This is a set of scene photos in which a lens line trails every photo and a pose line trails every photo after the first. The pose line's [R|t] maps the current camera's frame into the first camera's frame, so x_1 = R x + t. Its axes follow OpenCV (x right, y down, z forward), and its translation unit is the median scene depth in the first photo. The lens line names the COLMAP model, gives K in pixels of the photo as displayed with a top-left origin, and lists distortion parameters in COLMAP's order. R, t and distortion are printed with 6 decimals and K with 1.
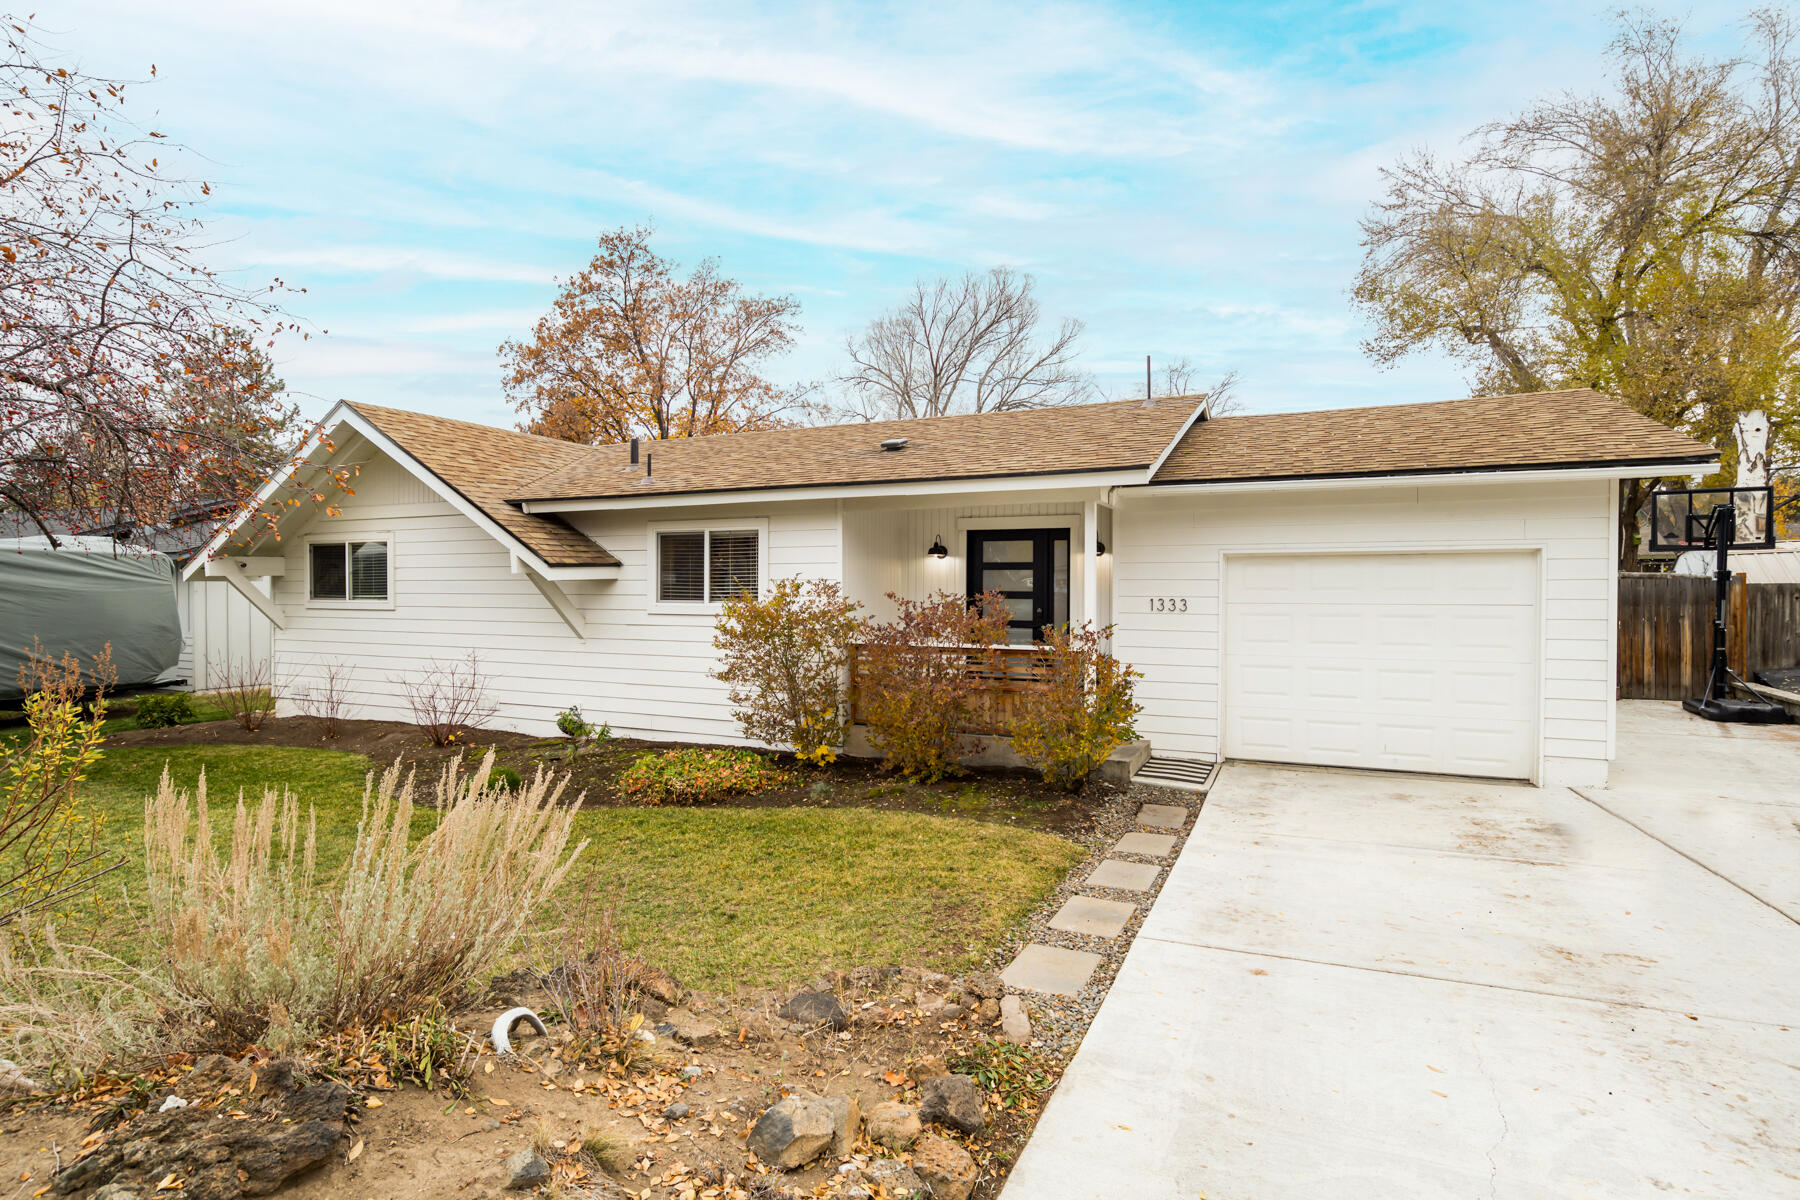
lens RADIAL K [[910.7, 0, 904.3], [0, 910.7, 590.7], [0, 0, 1]] dist [-0.023144, 0.010932]
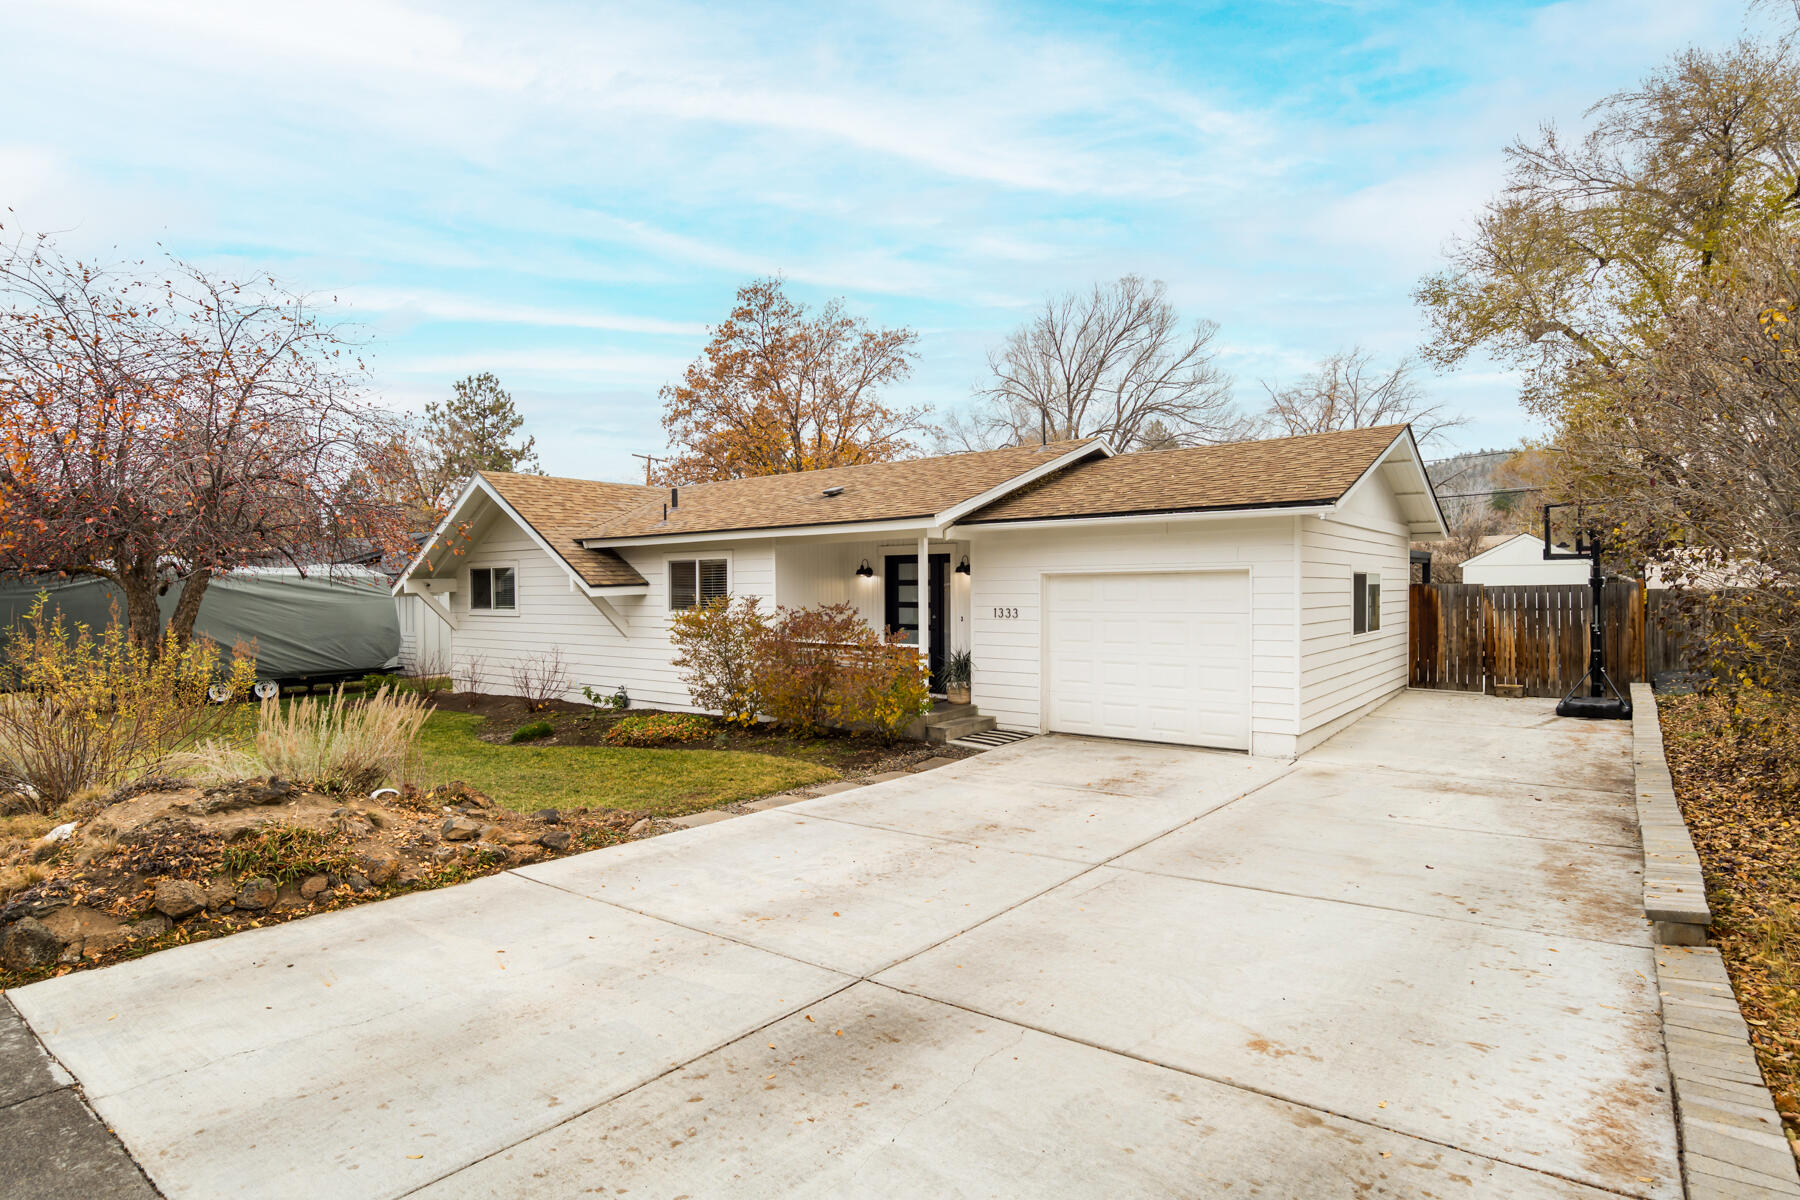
lens RADIAL K [[917.3, 0, 900.0], [0, 917.3, 600.0], [0, 0, 1]] dist [-0.024500, 0.011087]
pose [[0.973662, -0.006055, -0.227915, 0.325845], [0.008223, 0.999930, 0.008564, -0.011428], [0.227847, -0.010212, 0.973643, -0.234903]]
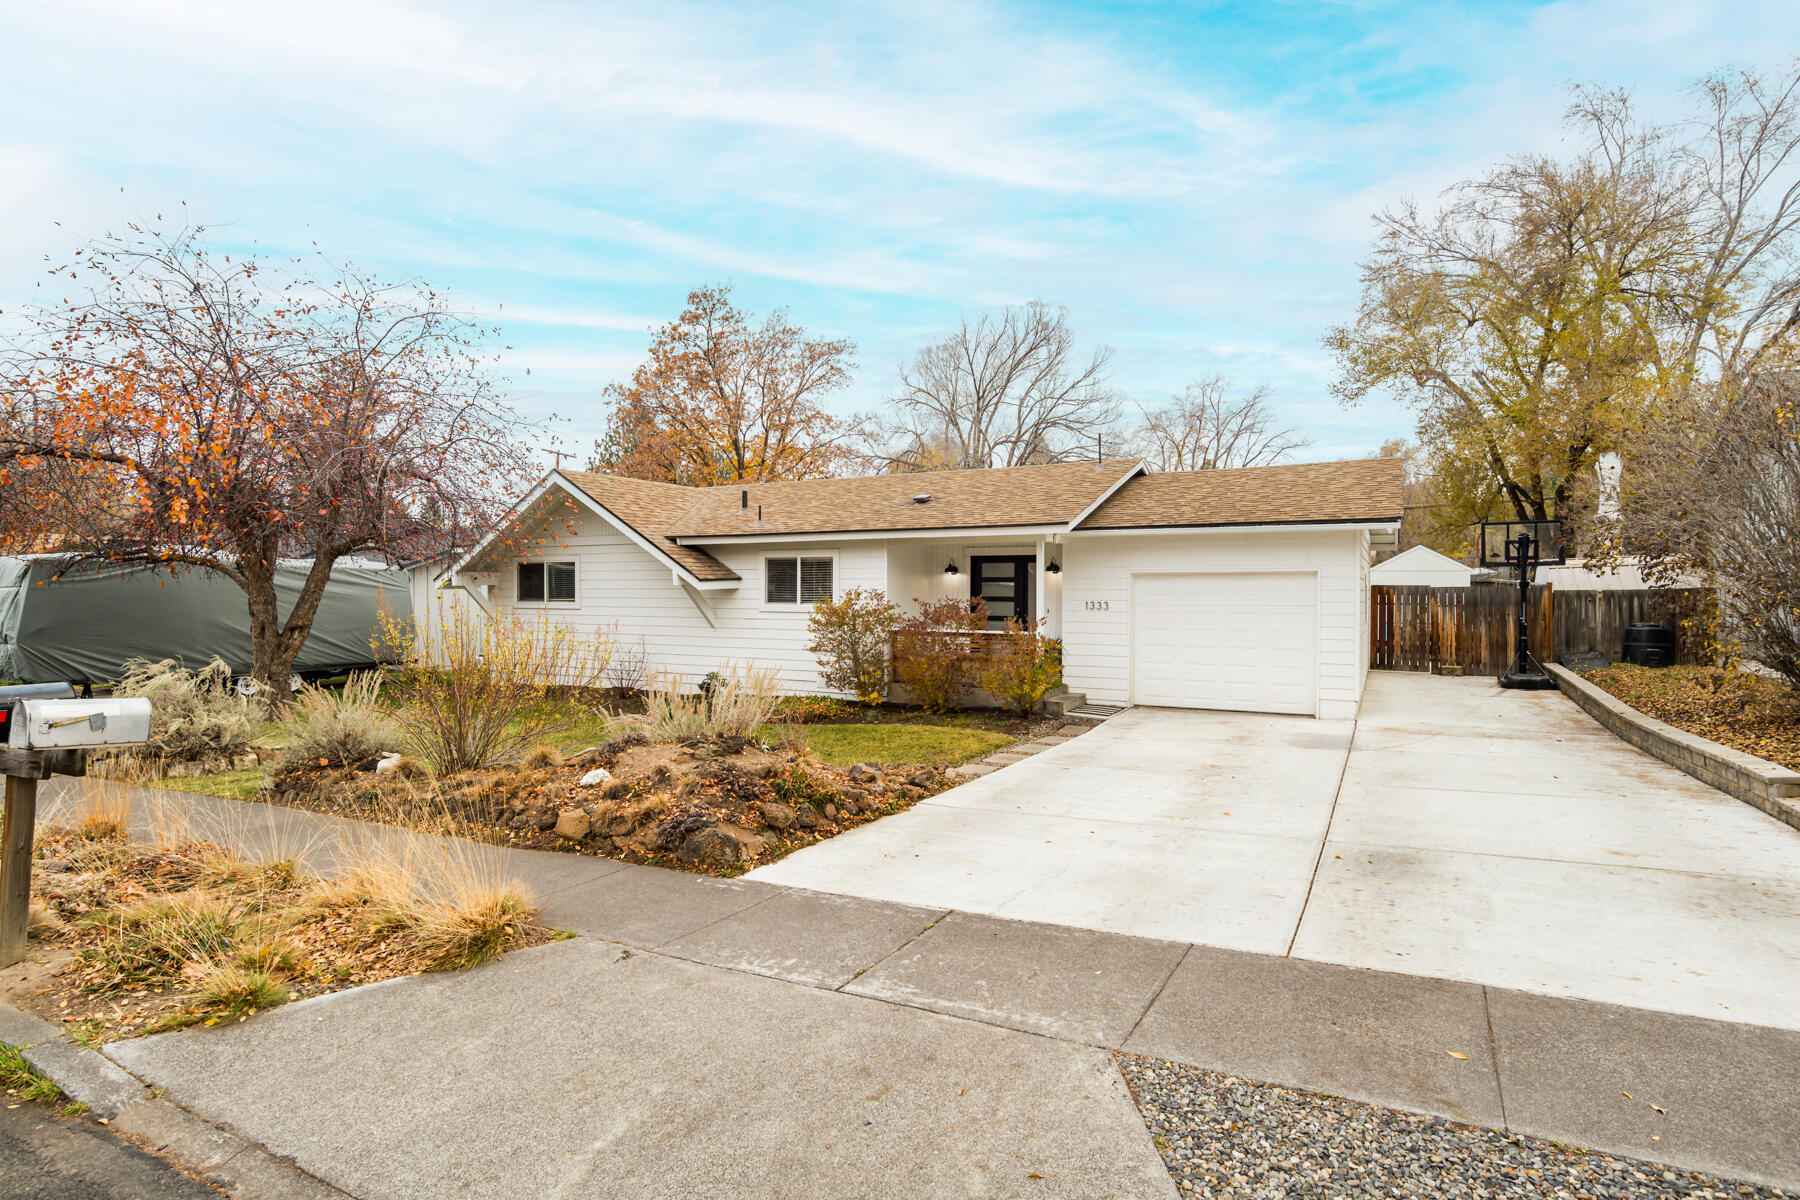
lens RADIAL K [[910.7, 0, 904.3], [0, 910.7, 590.7], [0, 0, 1]] dist [-0.023144, 0.010932]
pose [[0.998198, -0.000827, -0.060003, 0.041266], [0.000707, 0.999998, -0.002036, -0.005071], [0.060004, 0.001990, 0.998196, -0.415673]]
